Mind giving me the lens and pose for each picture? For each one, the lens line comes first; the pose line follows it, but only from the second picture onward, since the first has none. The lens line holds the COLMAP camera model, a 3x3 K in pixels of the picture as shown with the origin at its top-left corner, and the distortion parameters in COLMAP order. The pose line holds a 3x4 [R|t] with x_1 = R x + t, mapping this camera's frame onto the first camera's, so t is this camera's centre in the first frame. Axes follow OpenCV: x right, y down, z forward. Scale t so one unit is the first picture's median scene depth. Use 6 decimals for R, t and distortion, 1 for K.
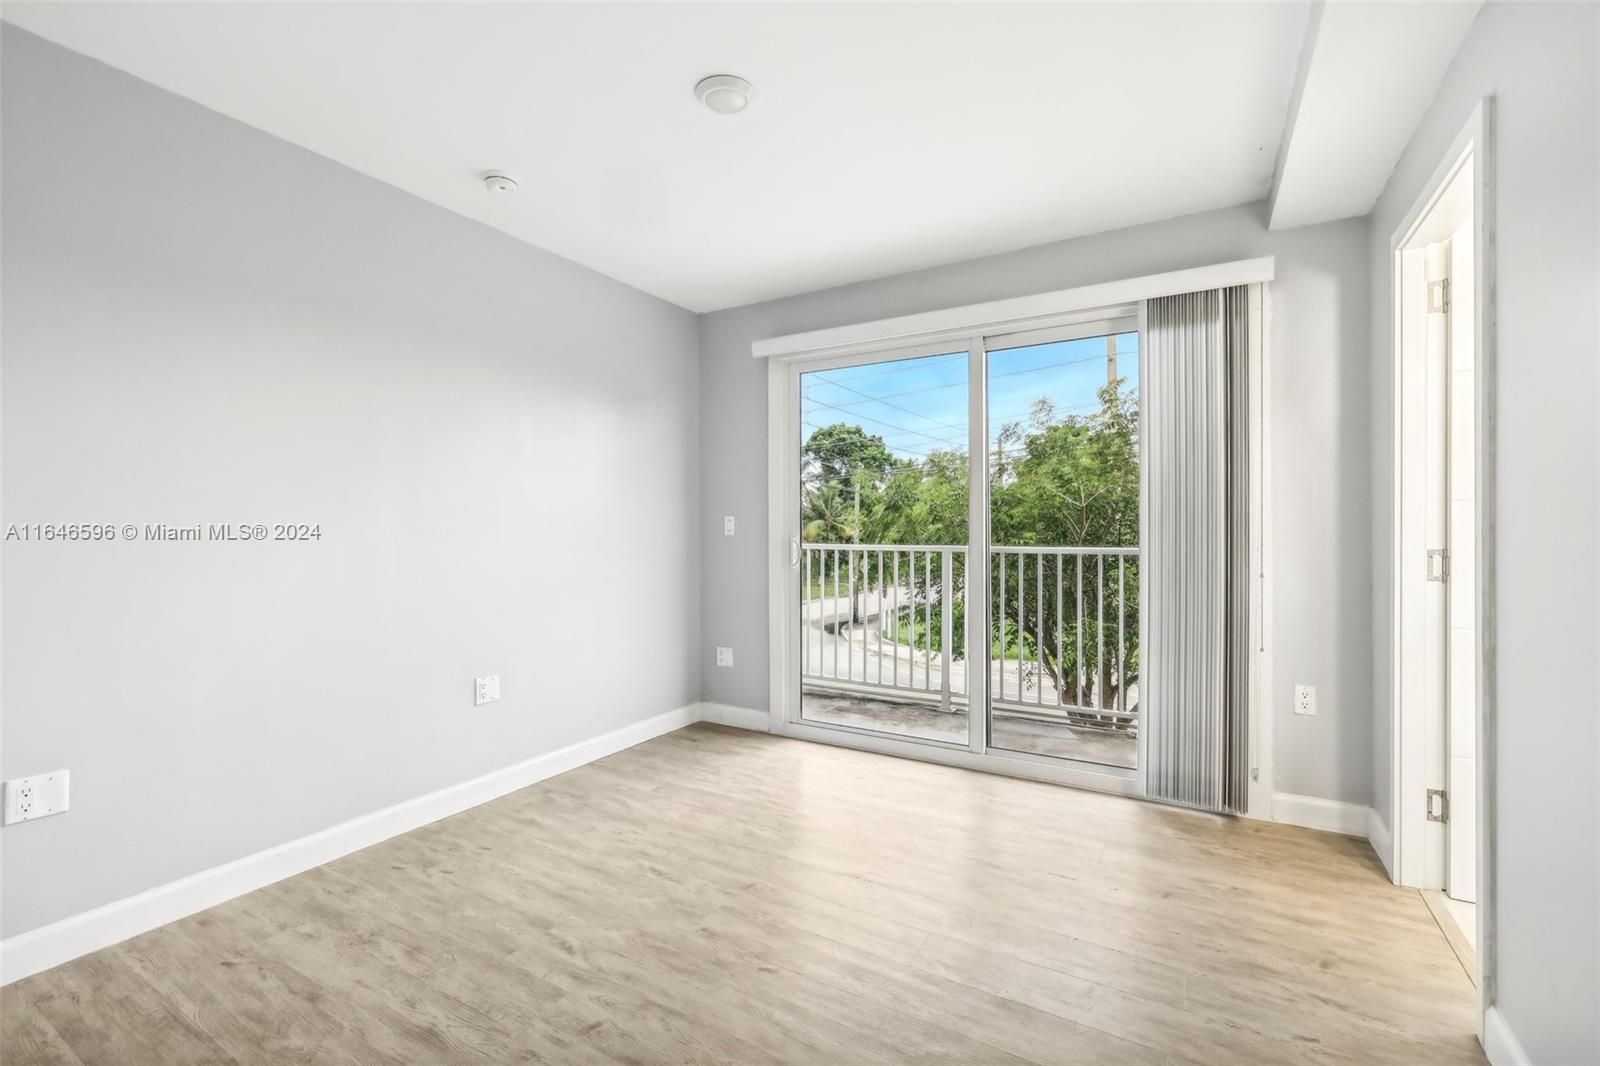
lens RADIAL K [[689.7, 0, 800.9], [0, 689.7, 528.7], [0, 0, 1]] dist [-0.000825, 0.001691]
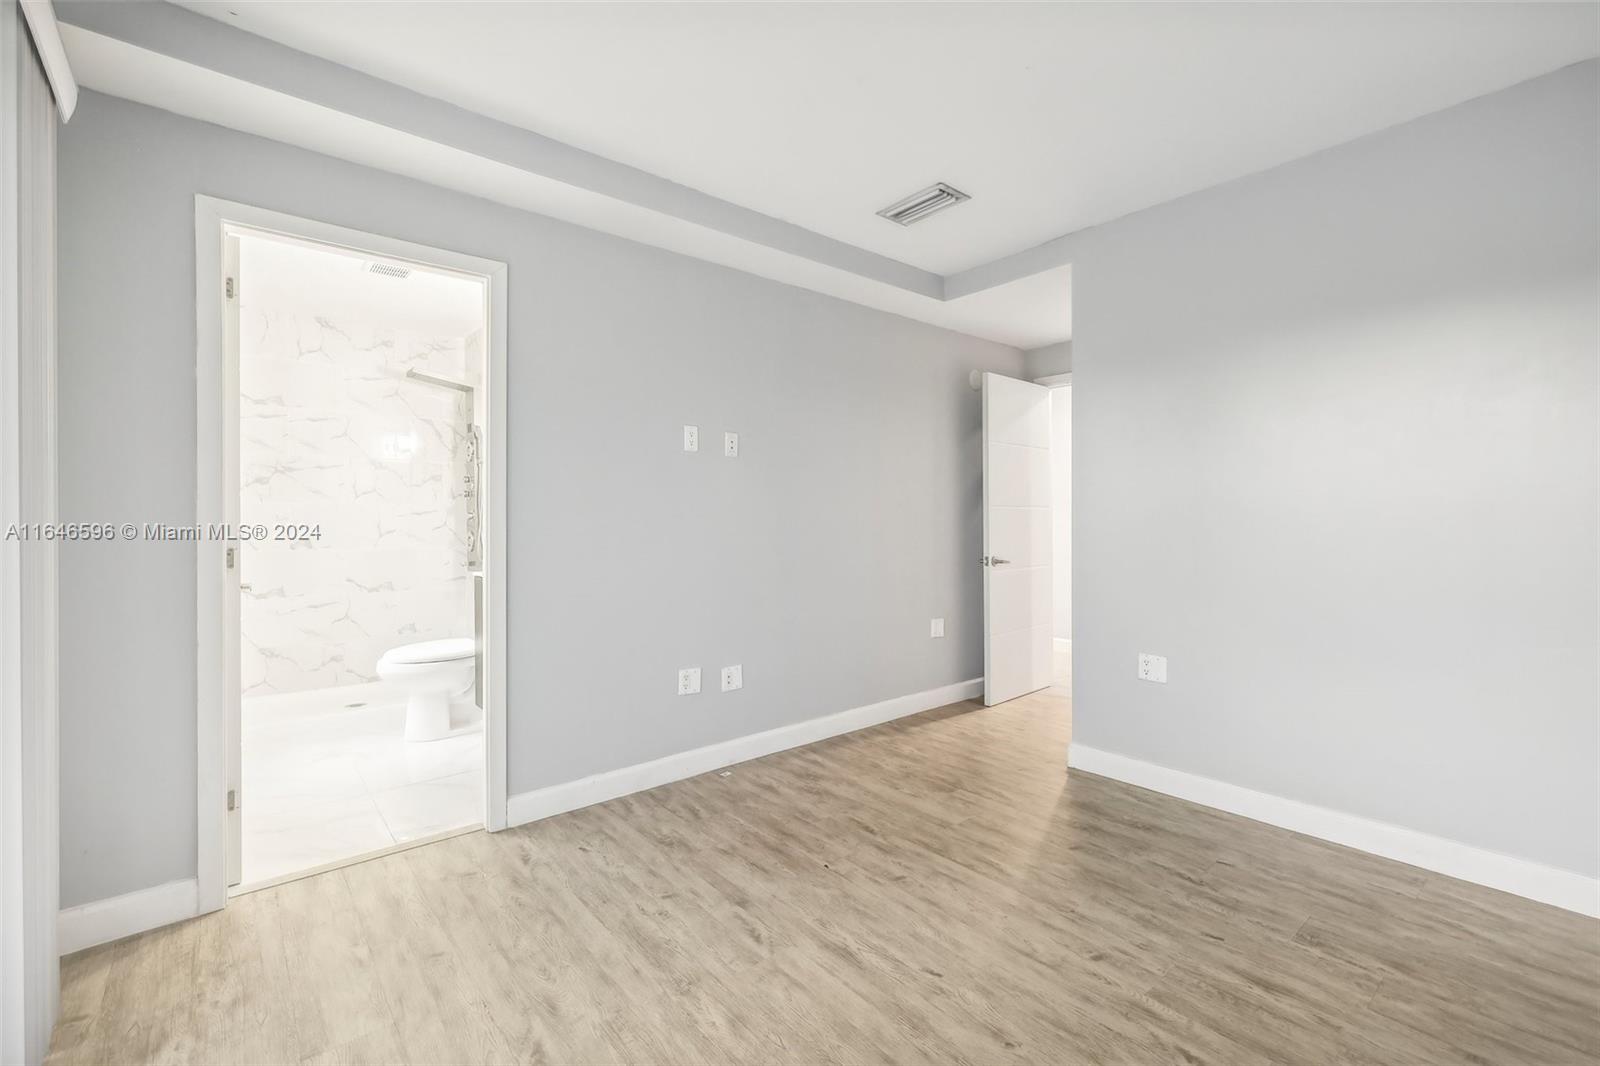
lens RADIAL K [[689.7, 0, 799.2], [0, 689.7, 520.5], [0, 0, 1]] dist [-0.000825, 0.001691]
pose [[-0.941567, 0.002834, 0.336815, -0.197711], [0.005509, 0.999960, 0.006988, 0.004274], [-0.336781, 0.008435, -0.941545, 1.954019]]
